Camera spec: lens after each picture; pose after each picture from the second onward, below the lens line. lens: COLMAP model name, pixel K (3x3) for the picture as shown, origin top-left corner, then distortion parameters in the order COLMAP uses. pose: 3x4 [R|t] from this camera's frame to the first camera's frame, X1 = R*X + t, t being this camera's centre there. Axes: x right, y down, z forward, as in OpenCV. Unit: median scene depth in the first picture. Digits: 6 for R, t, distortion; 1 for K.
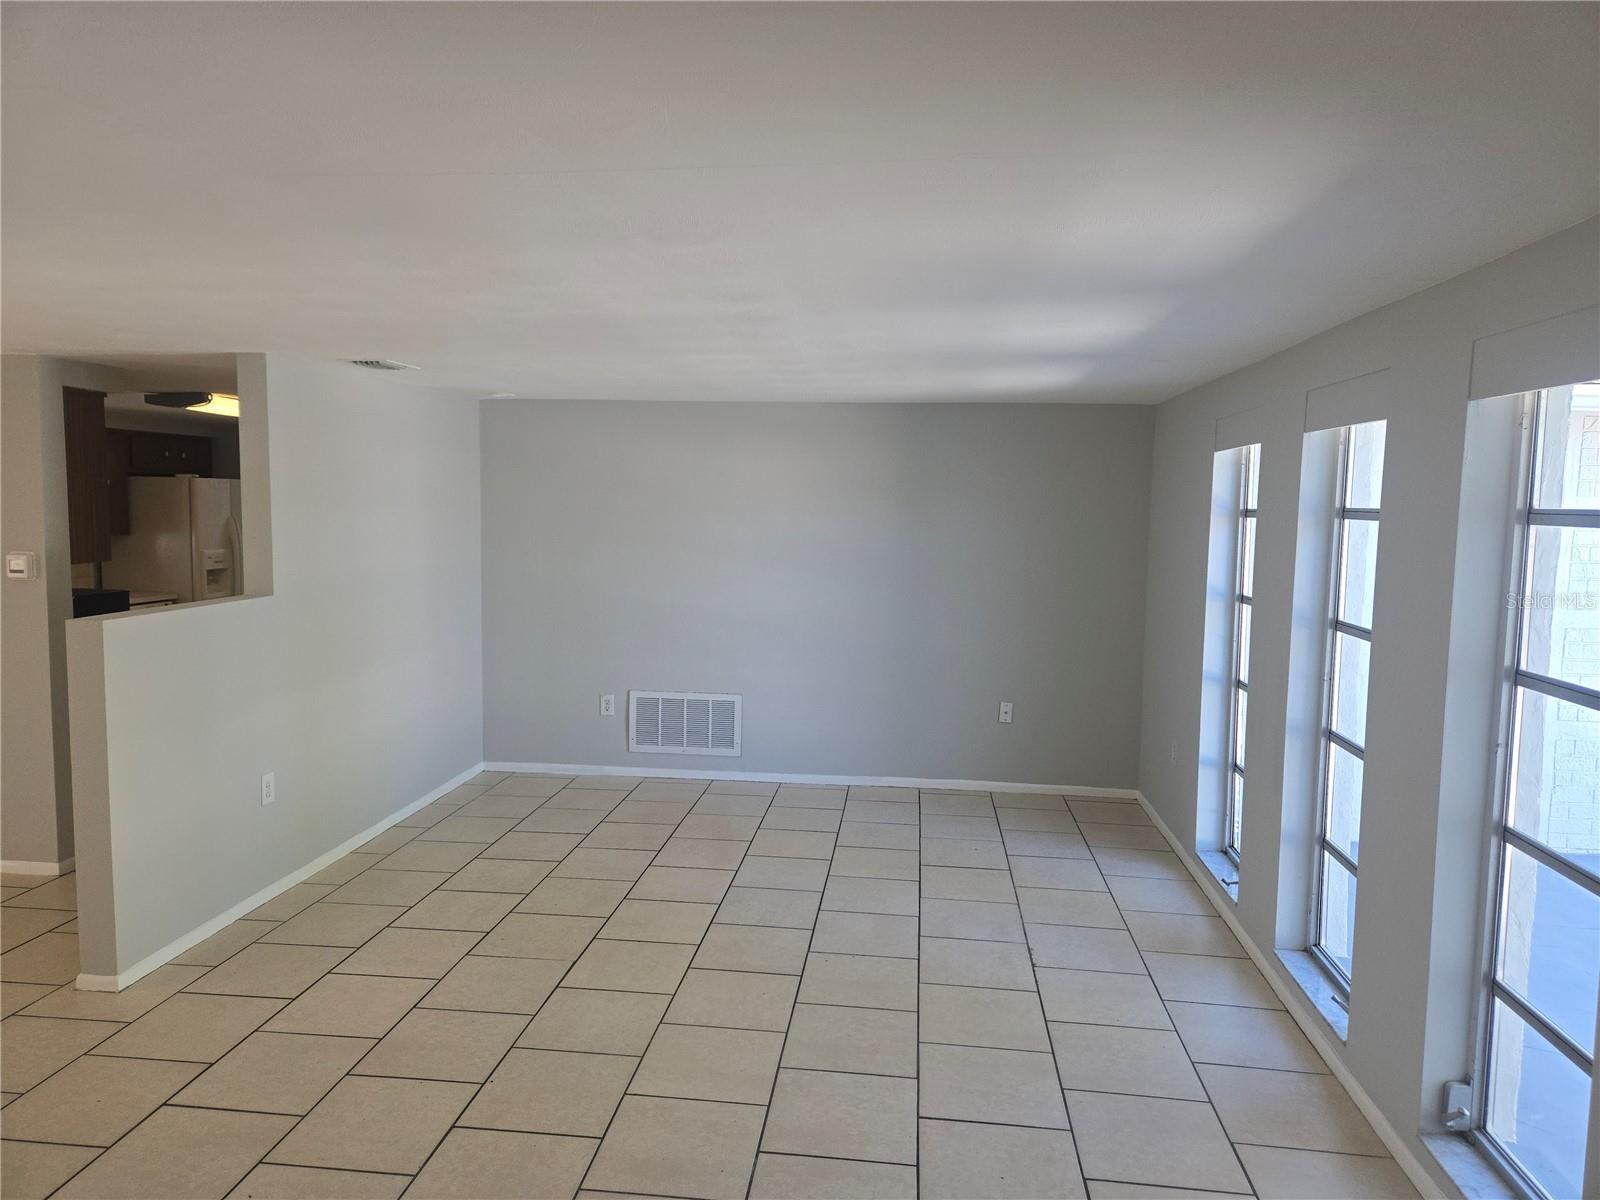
lens RADIAL K [[1064.9, 0, 800.0], [0, 1064.9, 600.0], [0, 0, 1]] dist [0.050048, -0.047913]
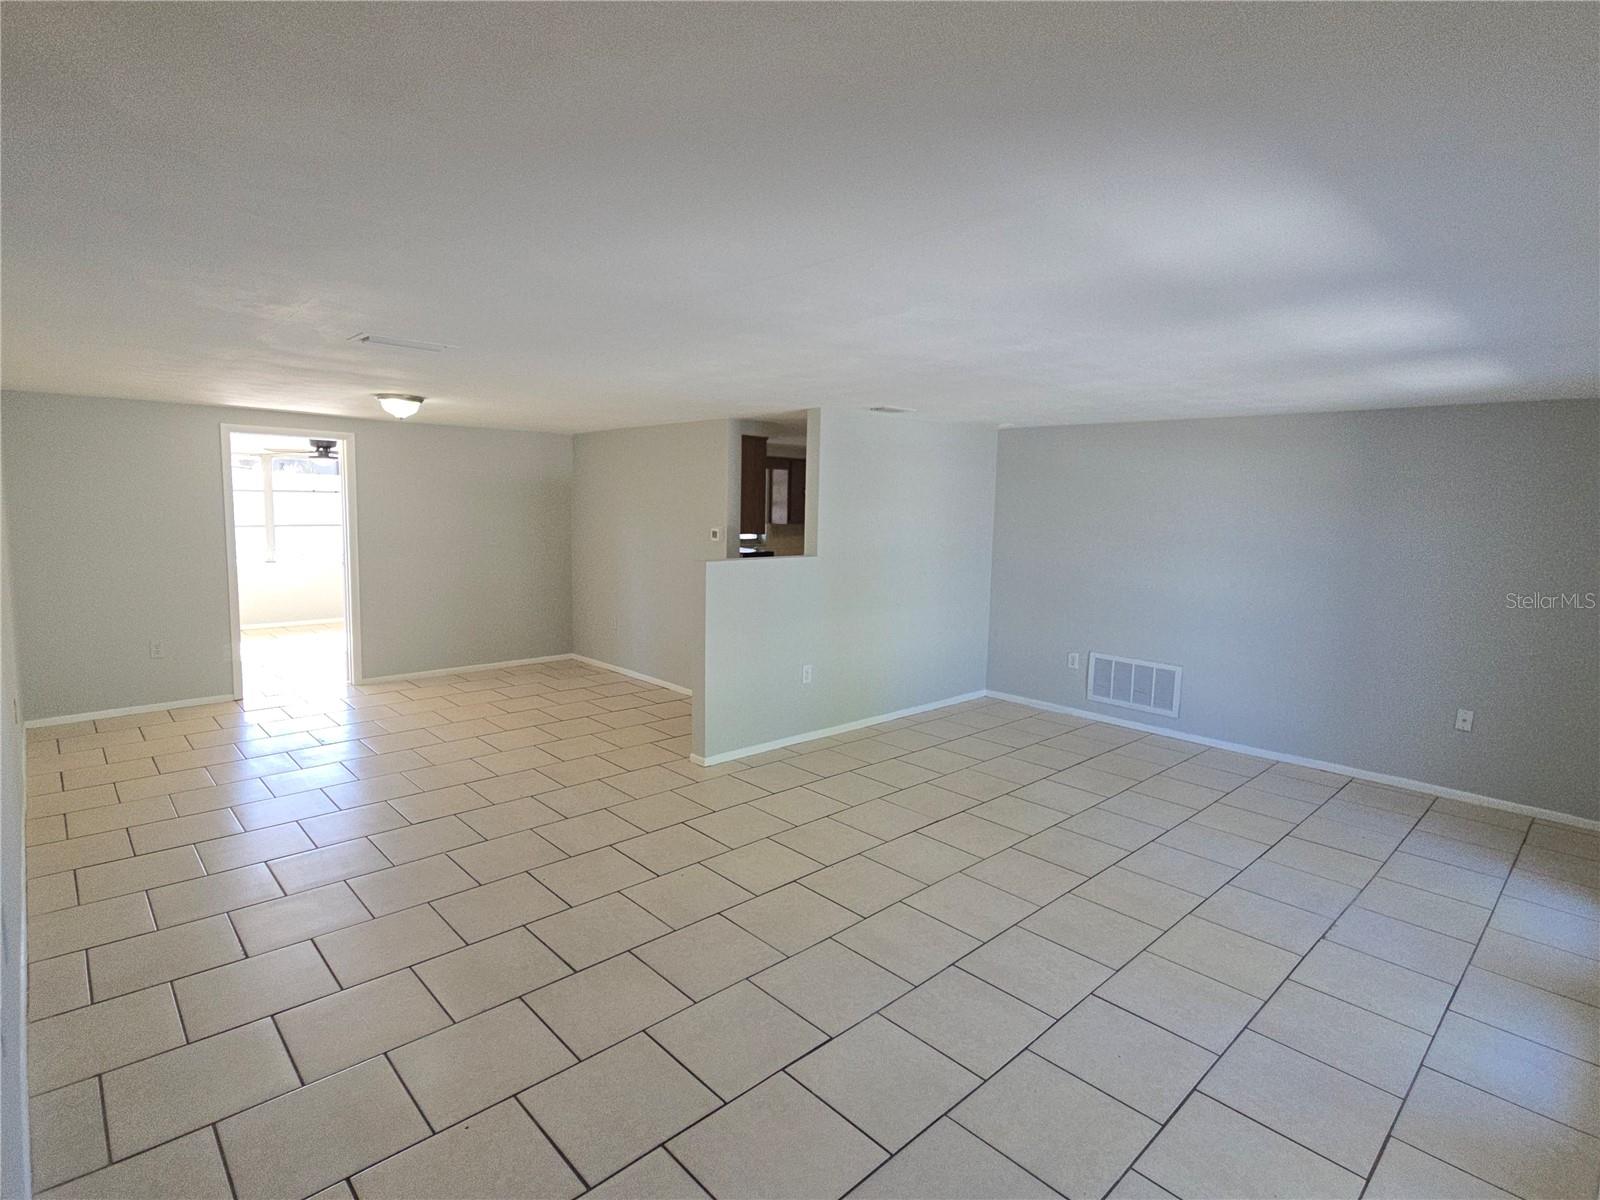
lens RADIAL K [[810.8, 0, 795.4], [0, 810.8, 589.7], [0, 0, 1]] dist [0.000742, -0.000178]
pose [[0.759836, 0.073923, -0.645899, 0.214173], [-0.072864, 0.996938, 0.028383, 0.010350], [0.646019, 0.025496, 0.762895, 0.033127]]
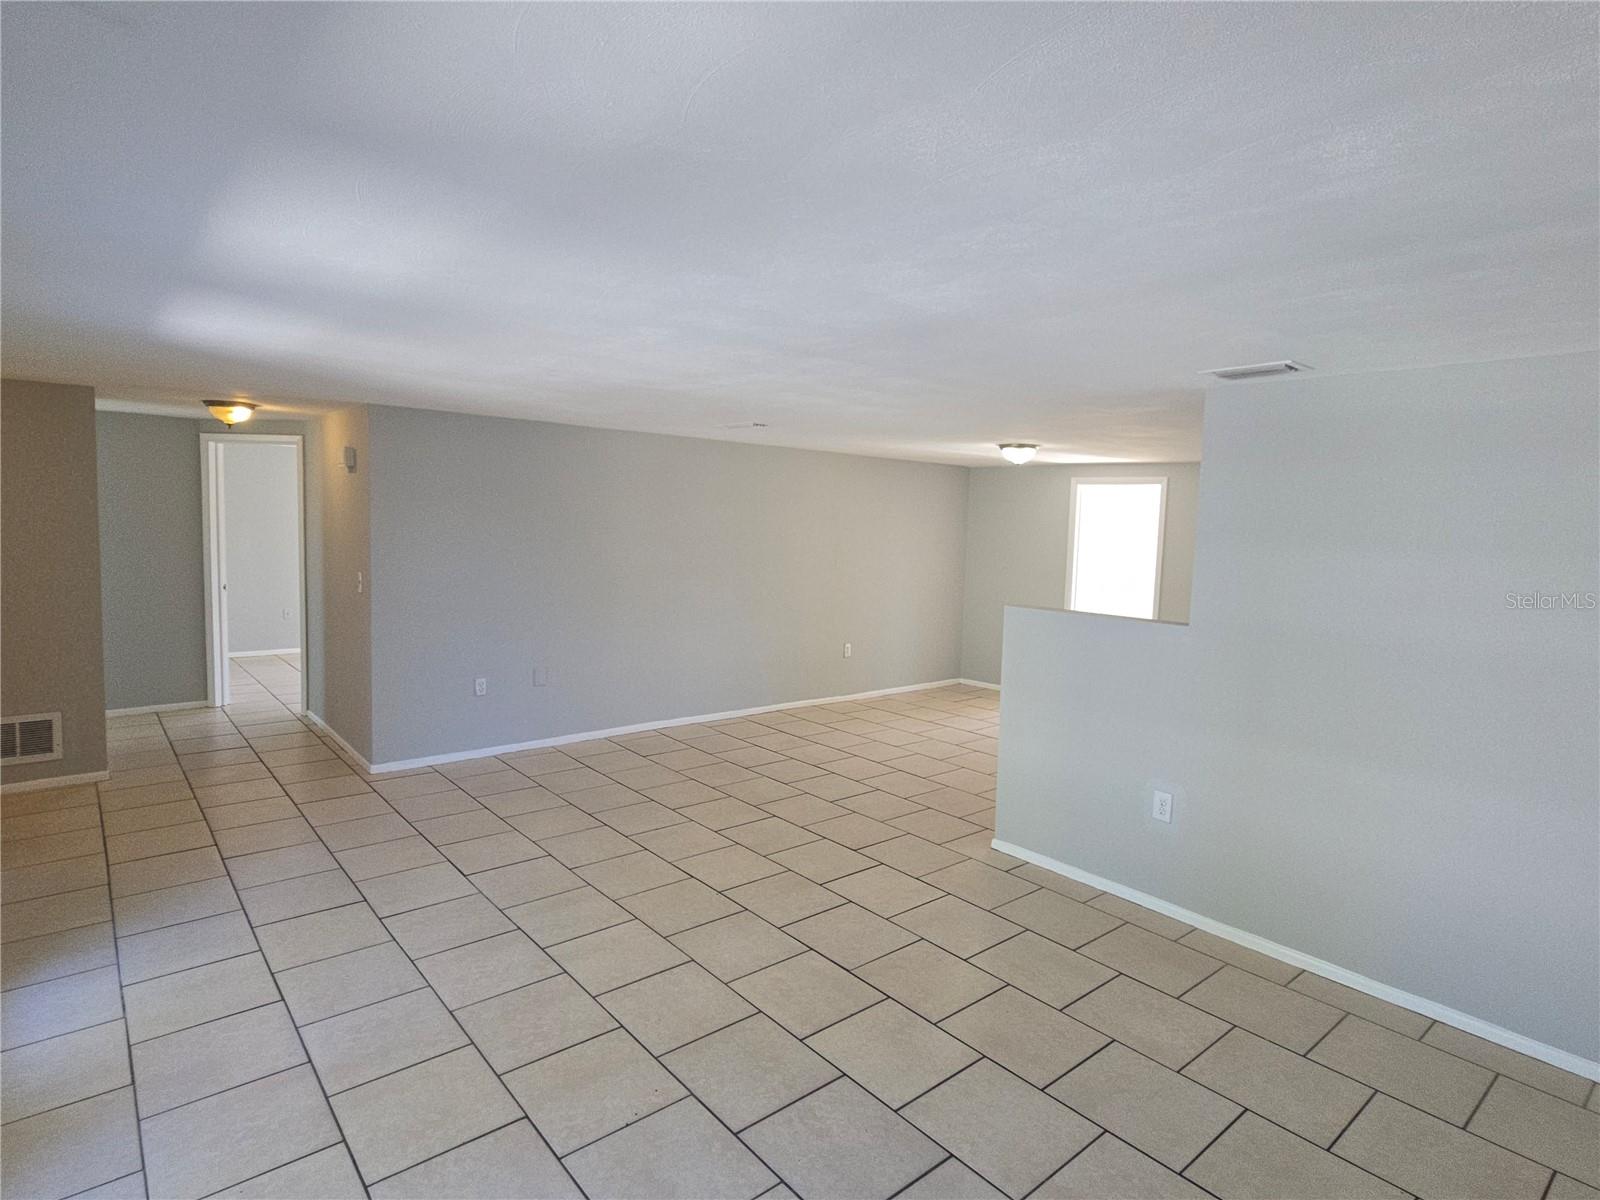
lens RADIAL K [[873.7, 0, 796.7], [0, 873.7, 590.9], [0, 0, 1]] dist [0.000619, 0.000085]
pose [[-0.686712, 0.024466, -0.726518, 0.281679], [-0.113907, 0.983466, 0.140785, -0.085540], [0.717950, 0.179434, -0.672571, 0.979258]]
